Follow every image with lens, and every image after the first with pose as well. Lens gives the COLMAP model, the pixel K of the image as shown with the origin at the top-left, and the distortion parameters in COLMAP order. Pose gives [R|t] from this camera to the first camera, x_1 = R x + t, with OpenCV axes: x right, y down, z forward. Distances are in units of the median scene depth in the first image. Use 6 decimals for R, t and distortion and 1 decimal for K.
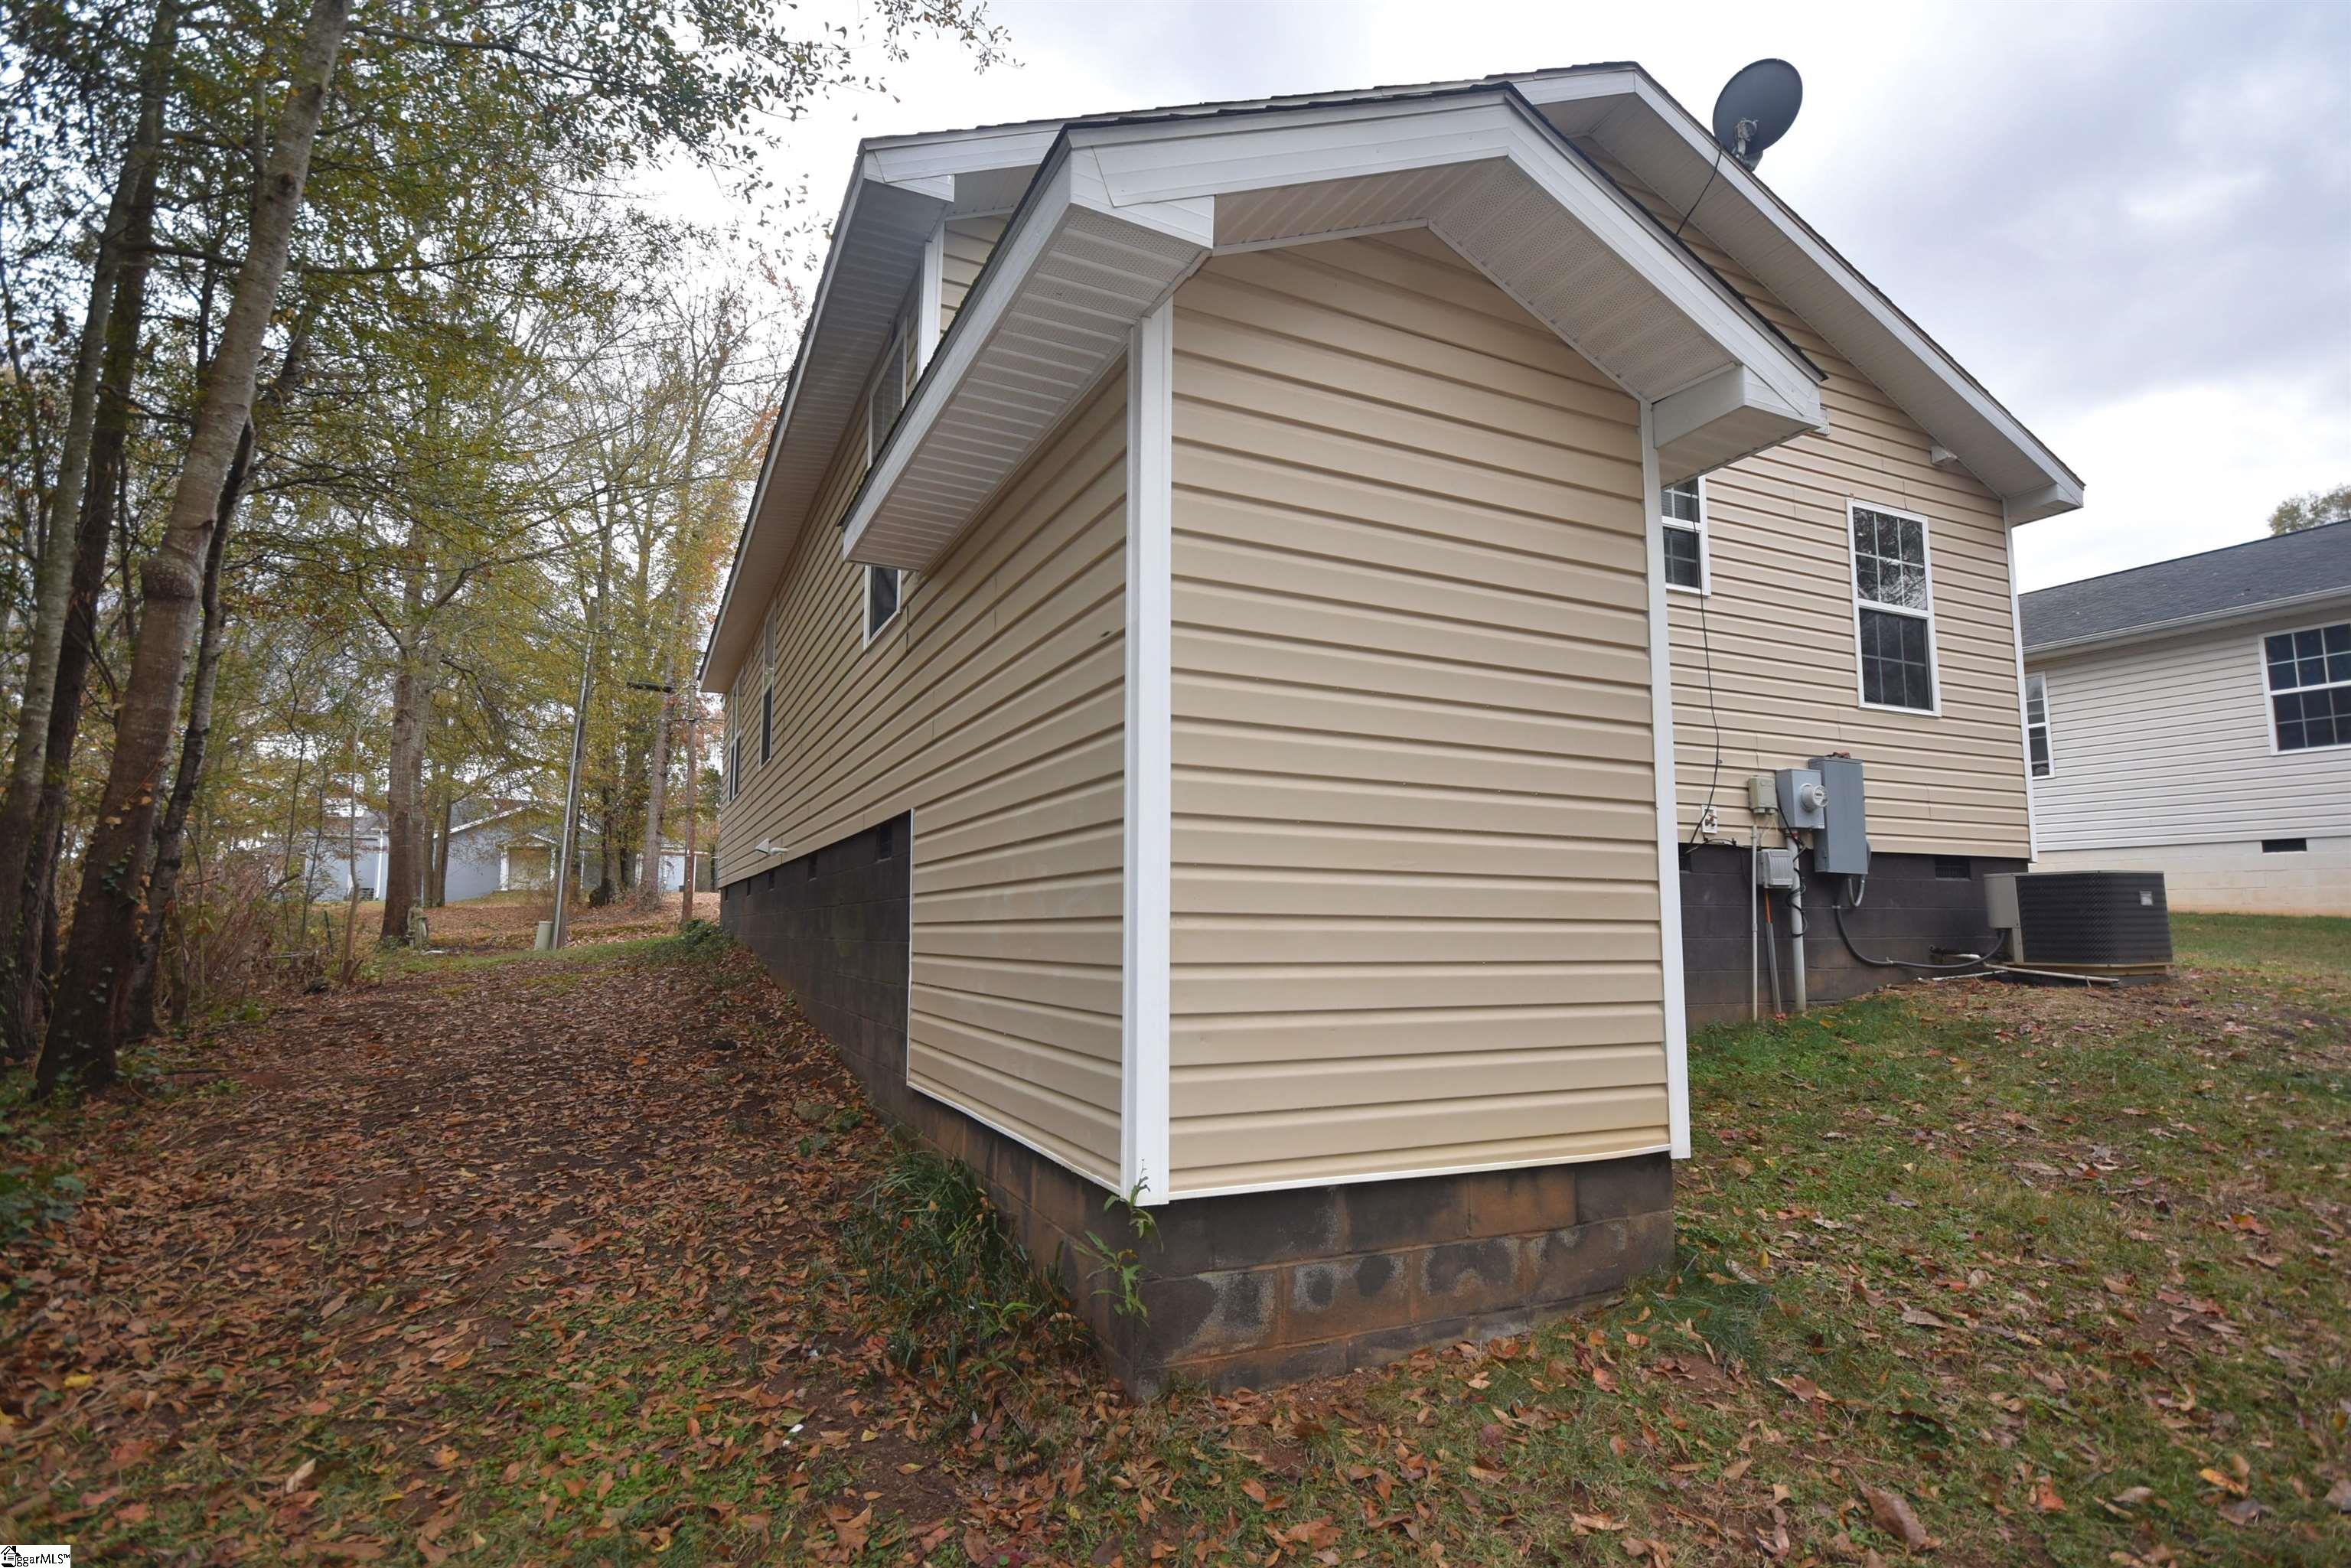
lens RADIAL K [[1143.2, 0, 1175.5], [0, 1143.2, 784.0], [0, 0, 1]] dist [0.039527, 0.000113]
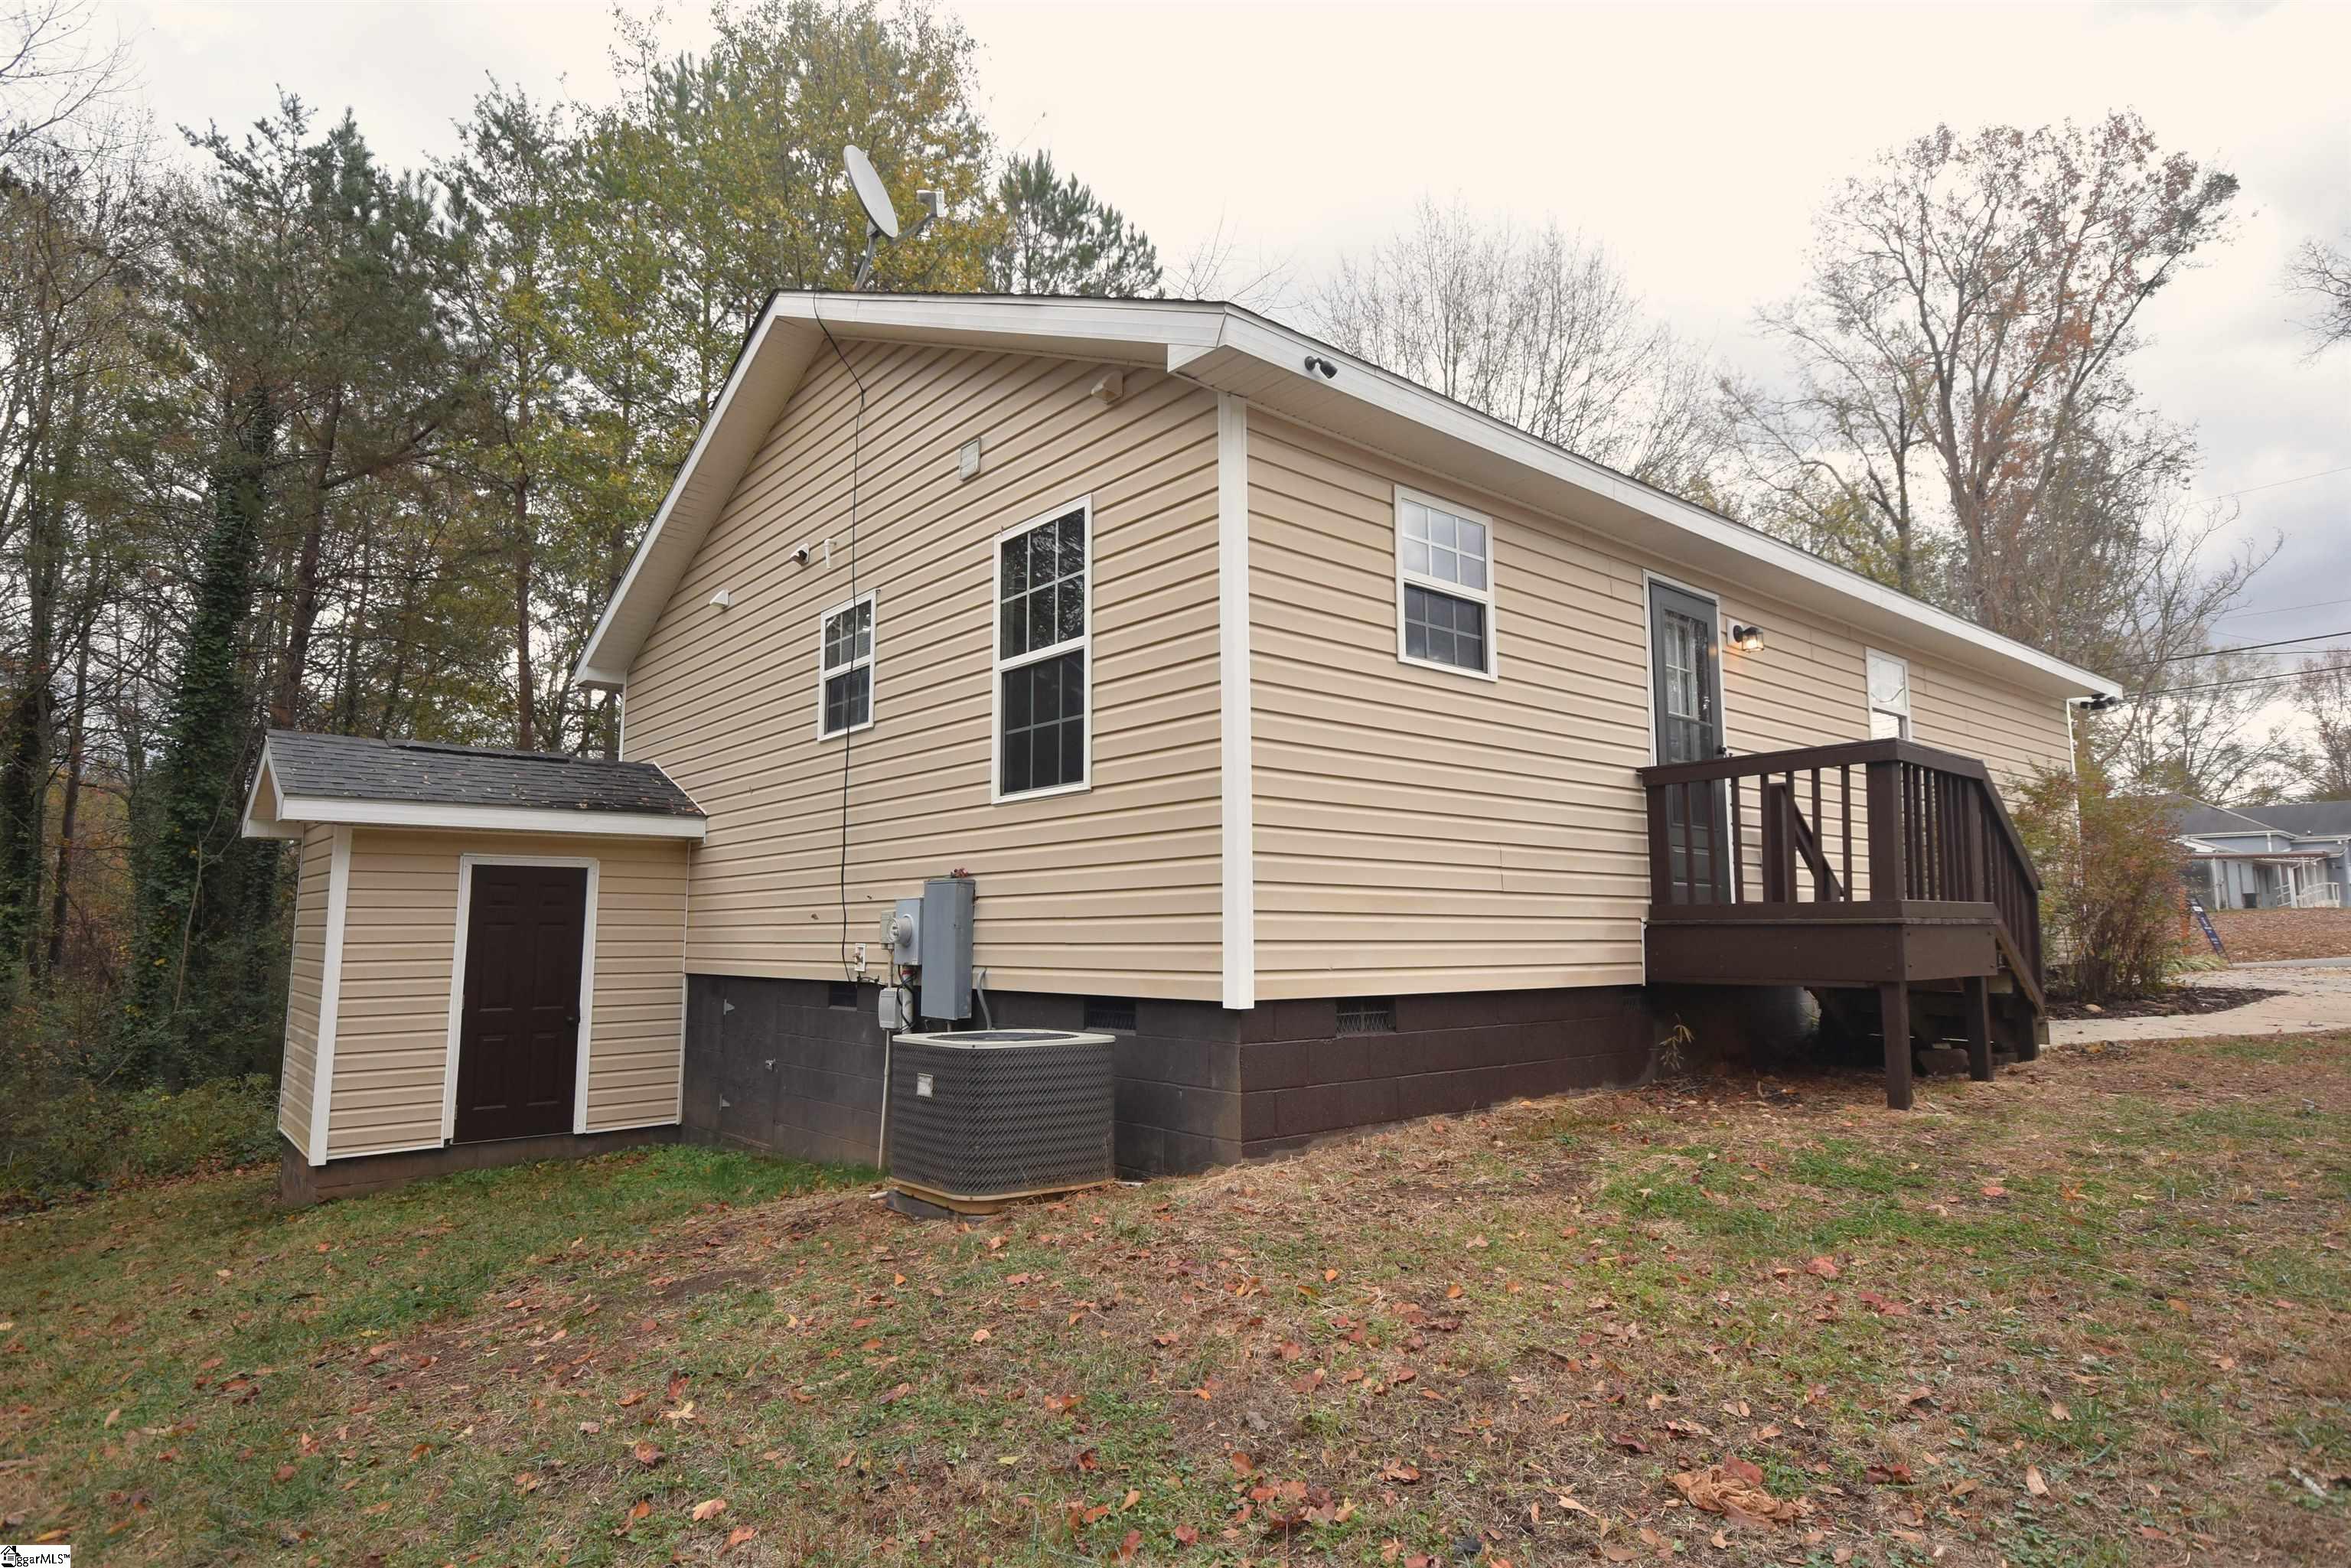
lens RADIAL K [[1254.2, 0, 1175.5], [0, 1254.2, 784.0], [0, 0, 1]] dist [0.000209, -0.001983]
pose [[0.243835, -0.115256, -0.962944, 1.455630], [0.124816, 0.988385, -0.086695, 0.009818], [0.961751, -0.099051, 0.255389, 0.914818]]
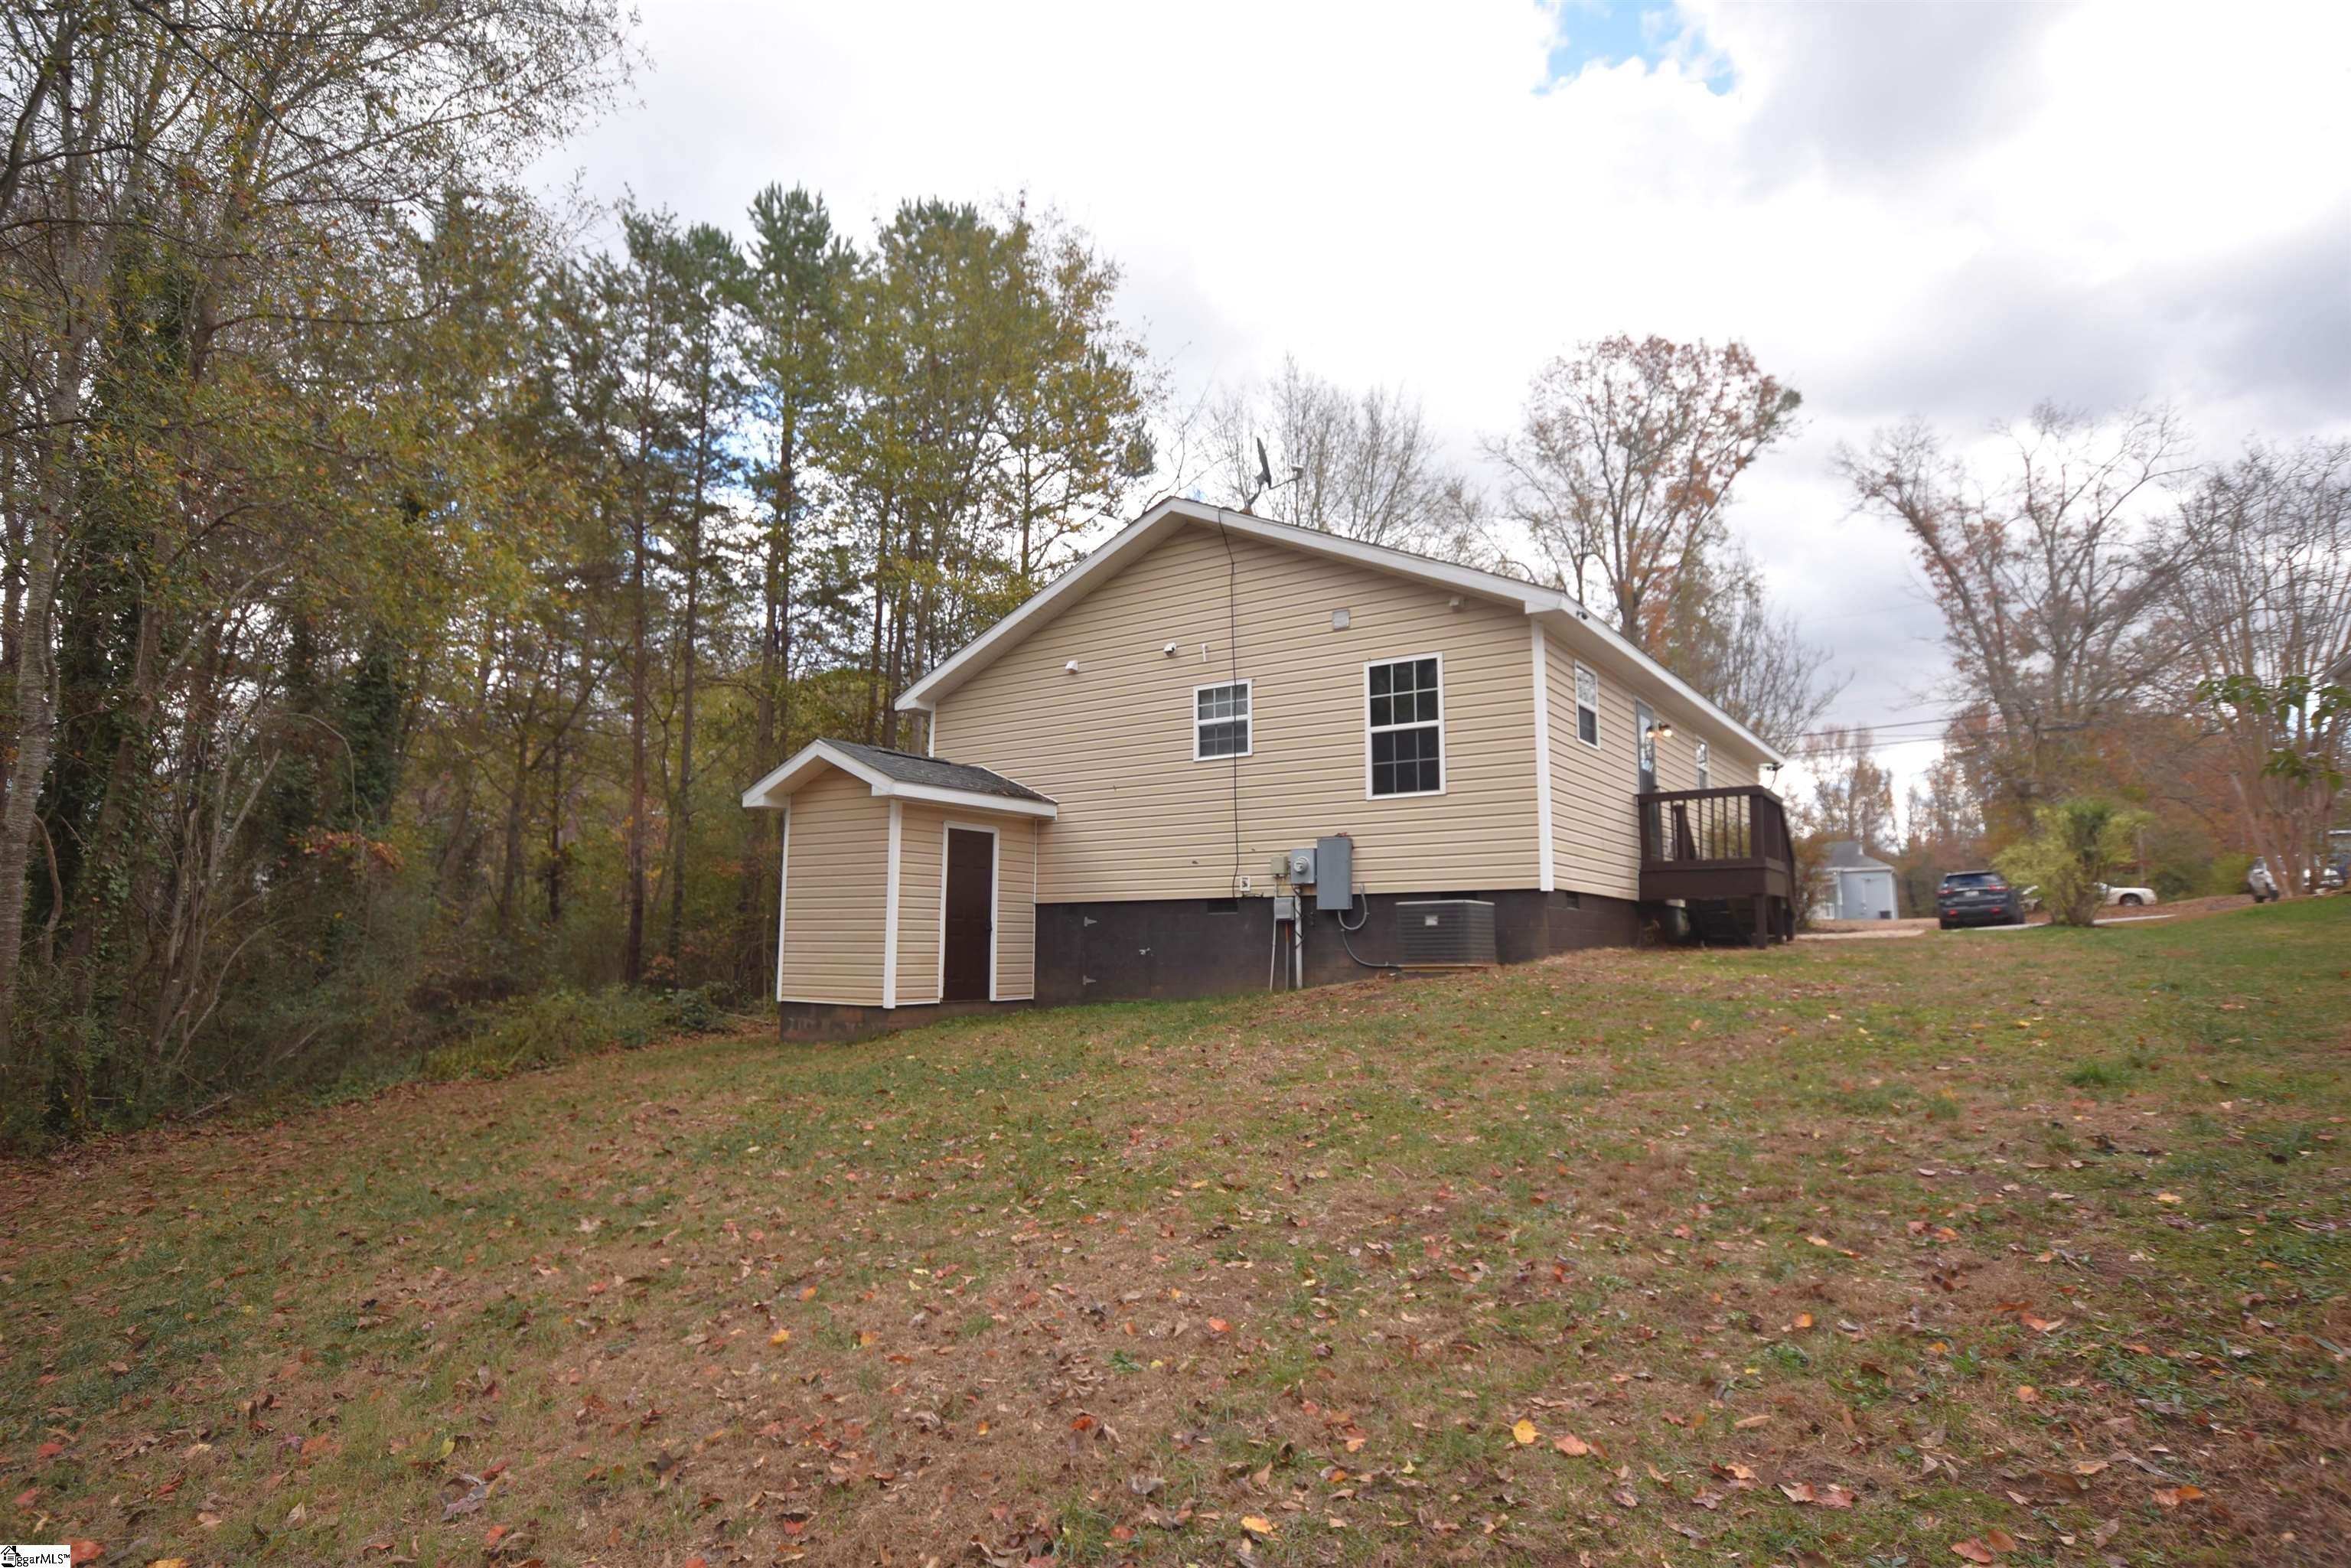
lens RADIAL K [[1254.2, 0, 1175.5], [0, 1254.2, 784.0], [0, 0, 1]] dist [0.000209, -0.001983]
pose [[0.500442, -0.114366, -0.858183, 1.921911], [0.108554, 0.991703, -0.068858, 0.000568], [0.858938, -0.058700, 0.508705, -0.068224]]
